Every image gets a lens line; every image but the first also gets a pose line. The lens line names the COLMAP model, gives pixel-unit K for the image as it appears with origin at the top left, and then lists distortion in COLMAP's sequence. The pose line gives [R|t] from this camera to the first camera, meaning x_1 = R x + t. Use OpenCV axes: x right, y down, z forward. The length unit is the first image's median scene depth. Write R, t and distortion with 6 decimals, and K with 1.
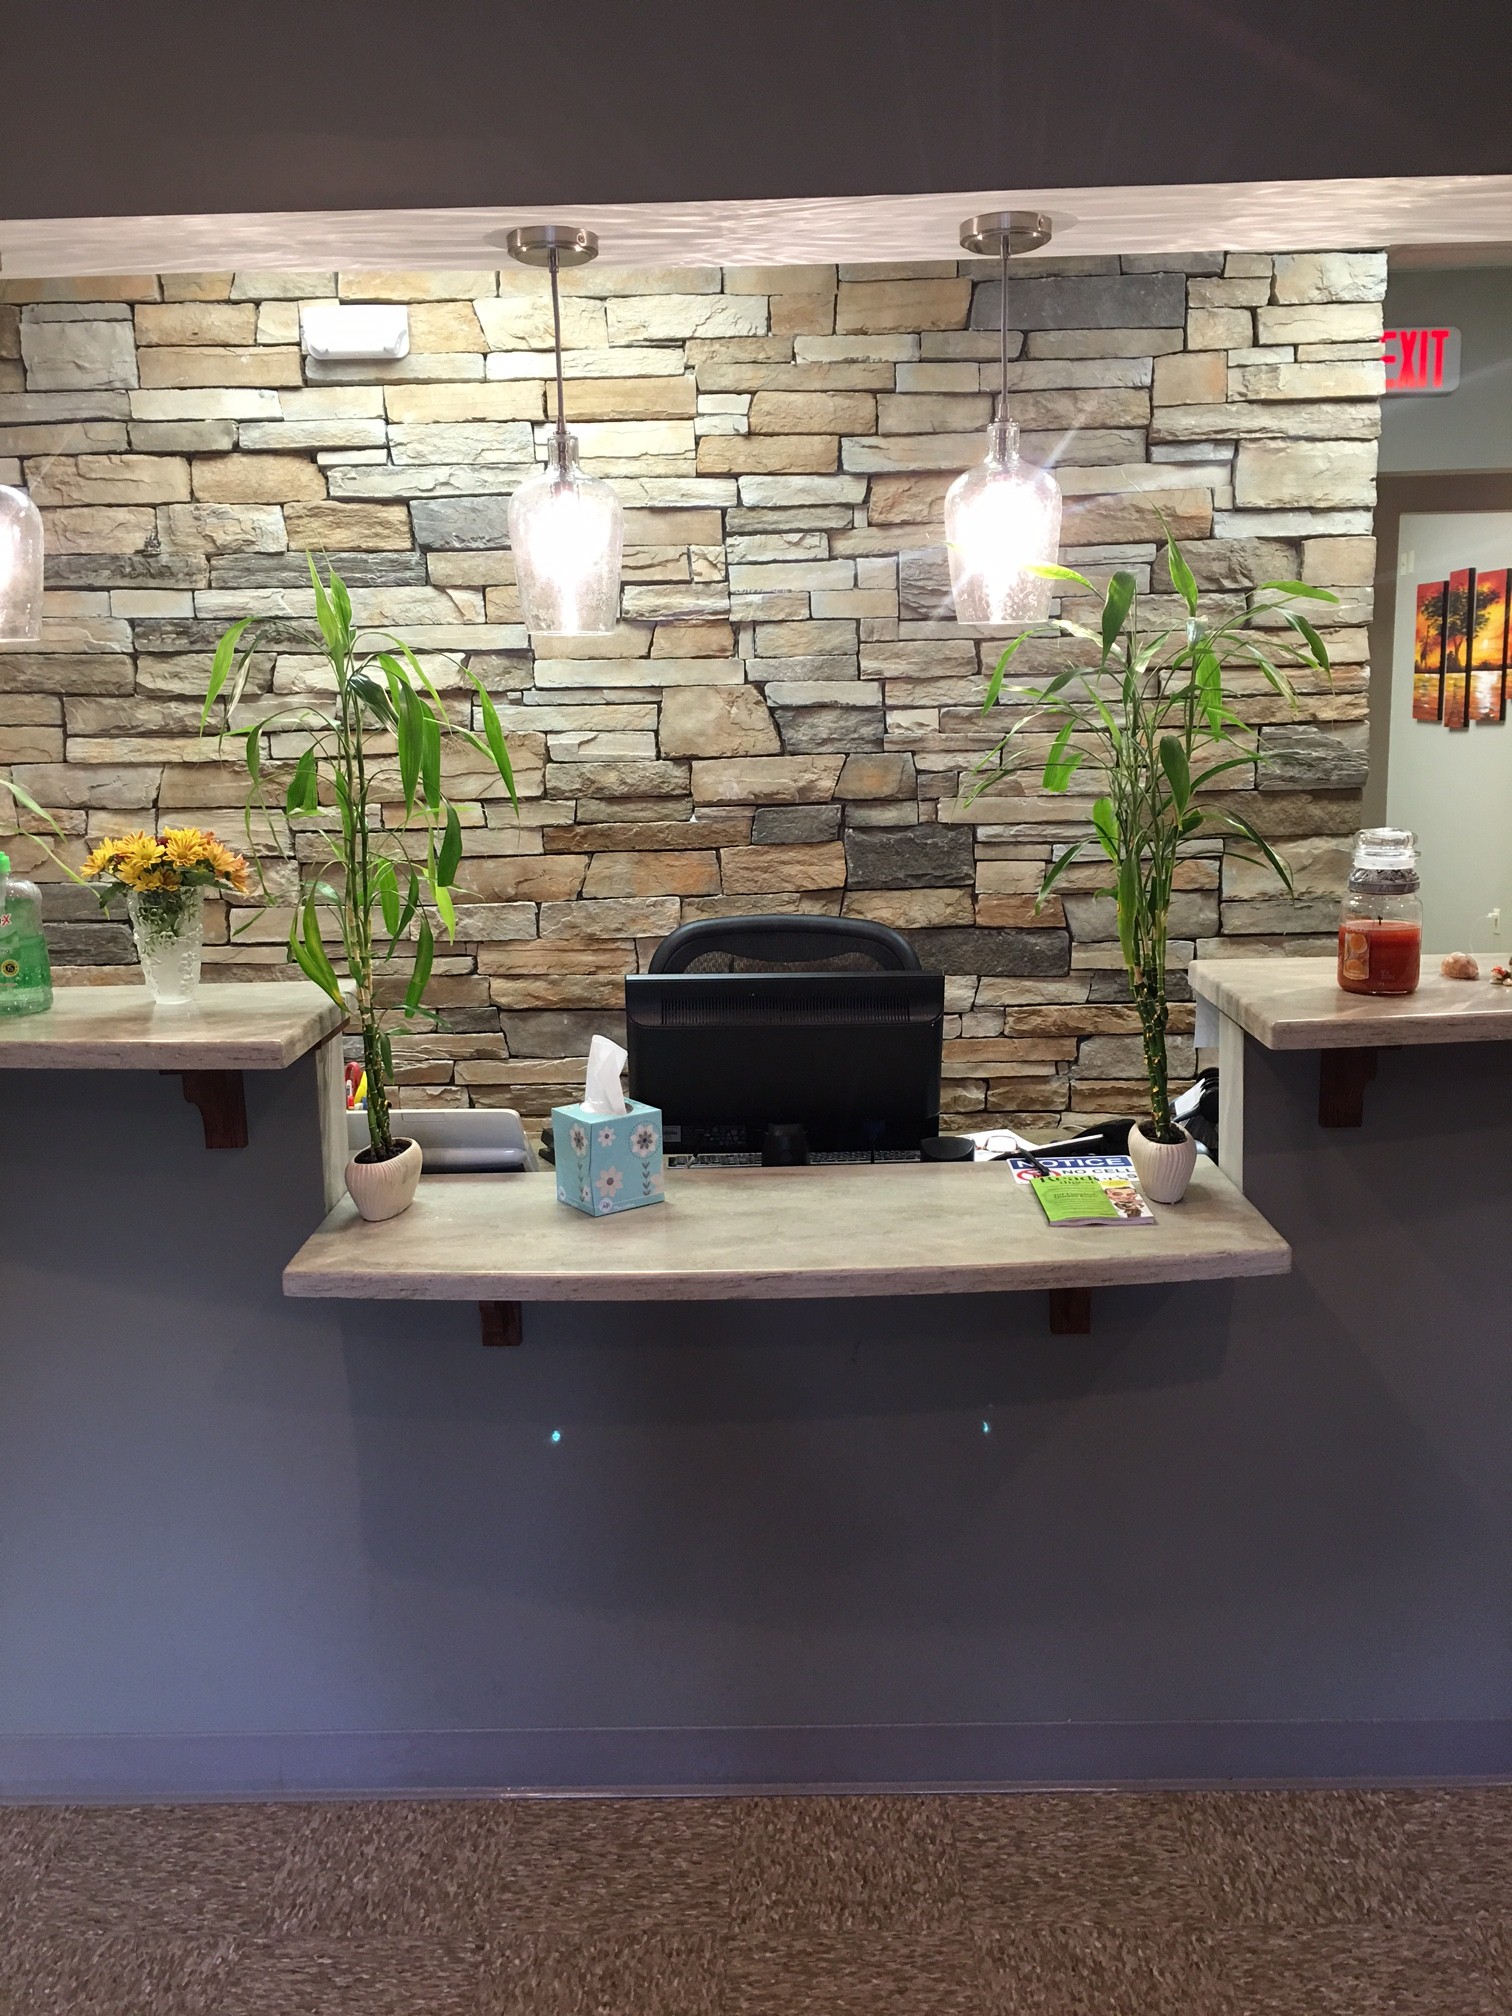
lens RADIAL K [[1676.0, 0, 761.2], [0, 1676.0, 1168.7], [0, 0, 1]] dist [0.030762, -0.014175]
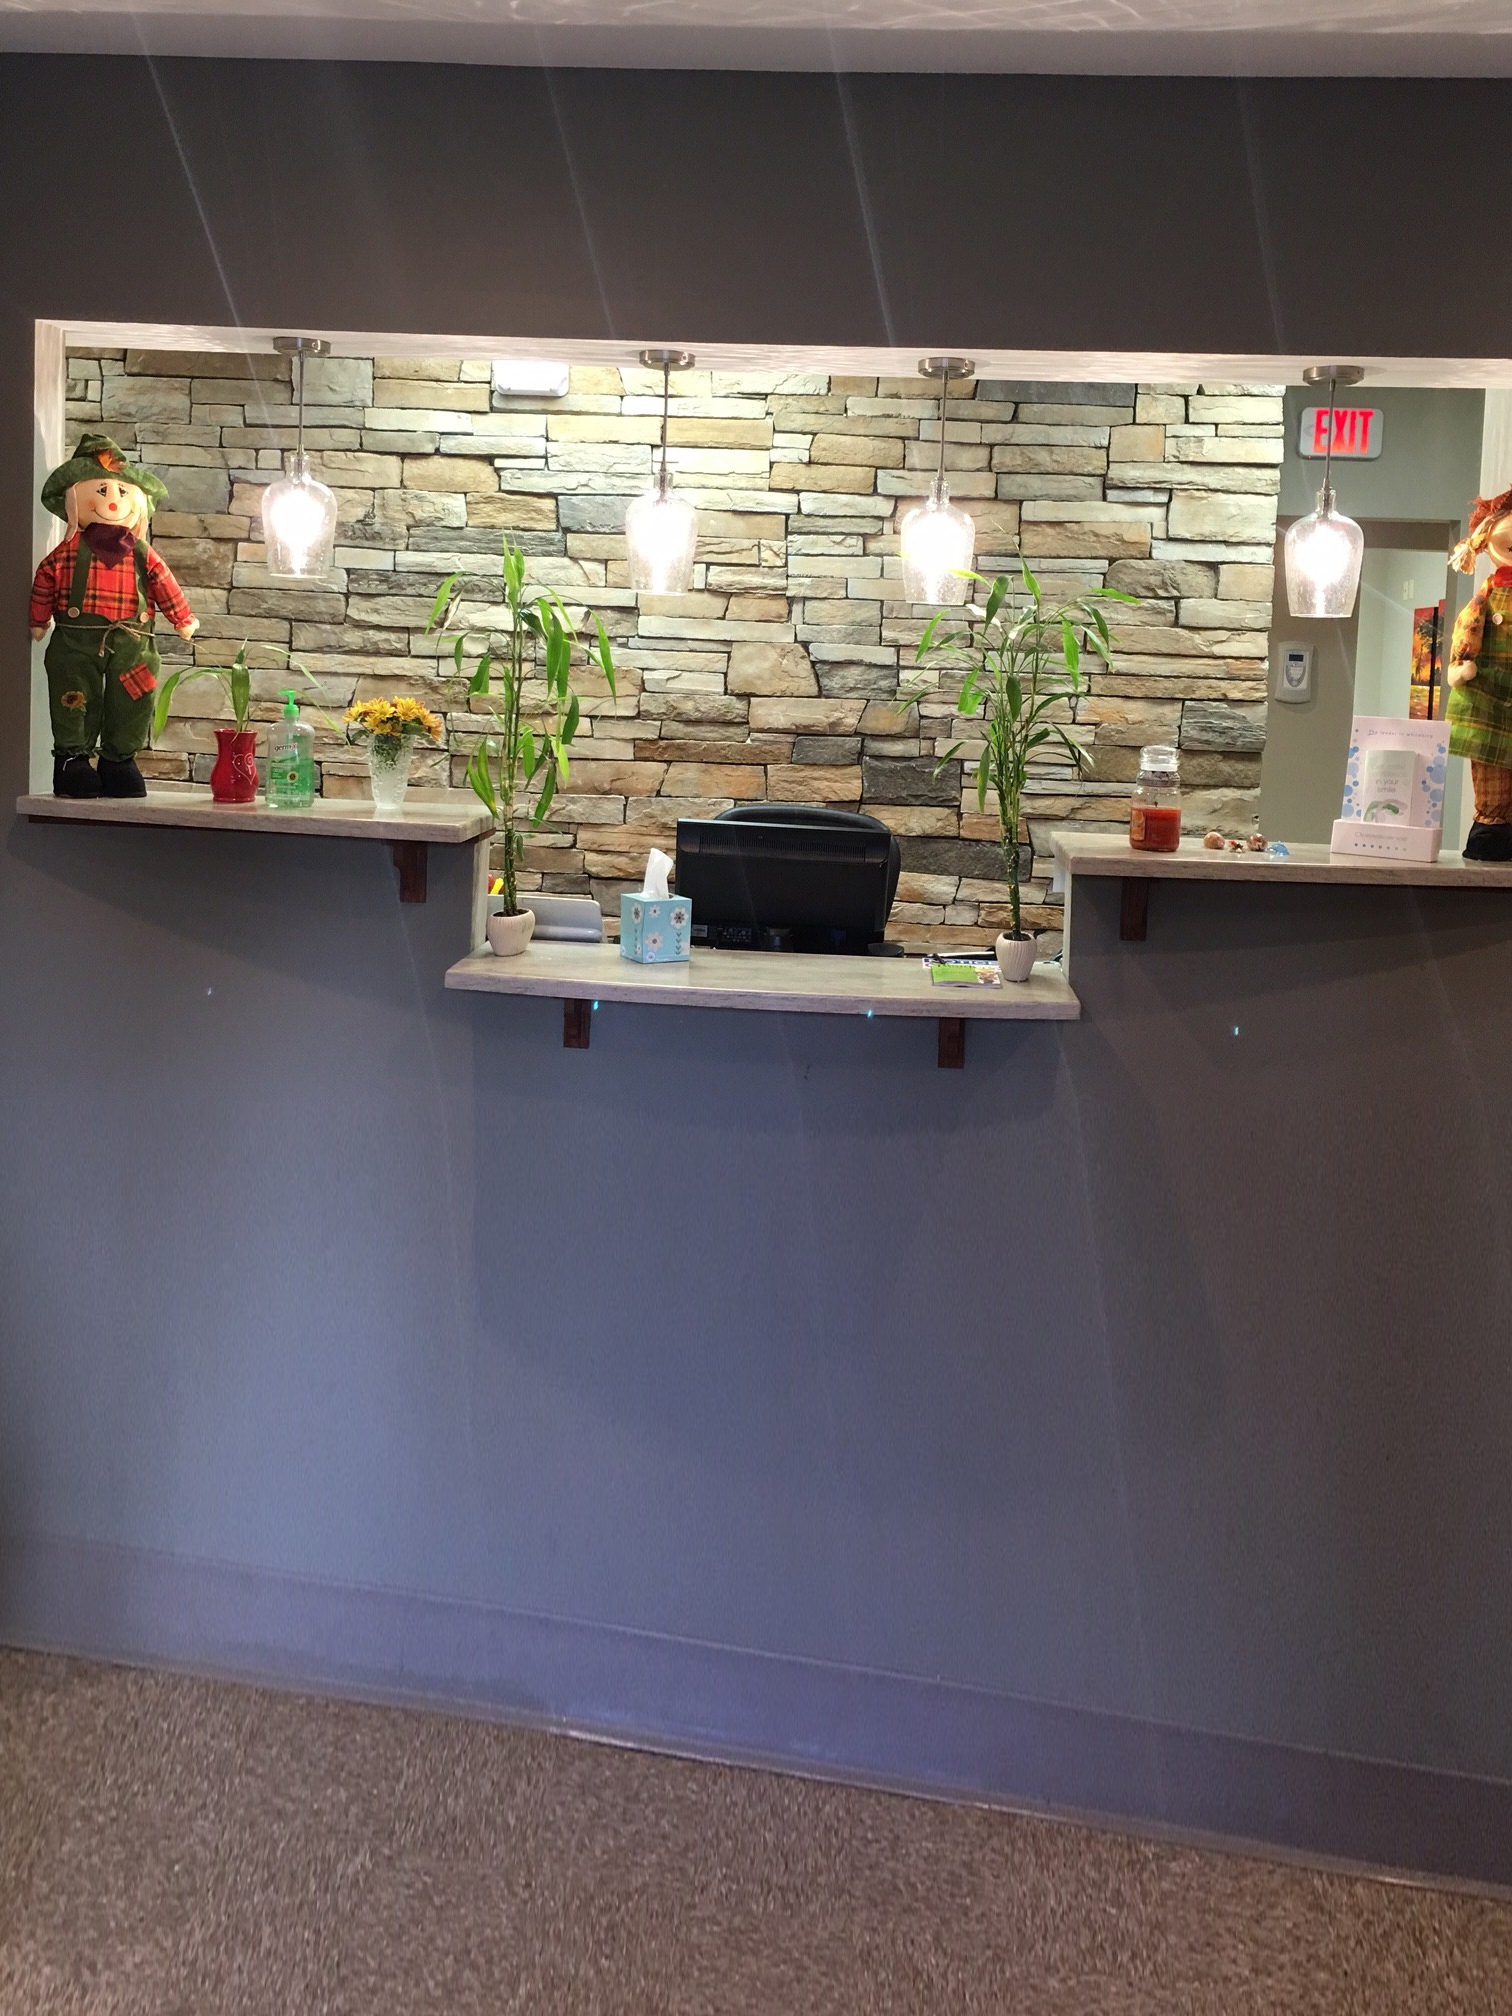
lens RADIAL K [[1719.6, 0, 751.8], [0, 1719.6, 1043.0], [0, 0, 1]] dist [0.001007, 0.008041]
pose [[0.995616, 0.076244, -0.054183, 0.056262], [-0.079613, 0.994832, -0.063010, 0.118452], [0.049099, 0.067047, 0.996541, -0.346627]]
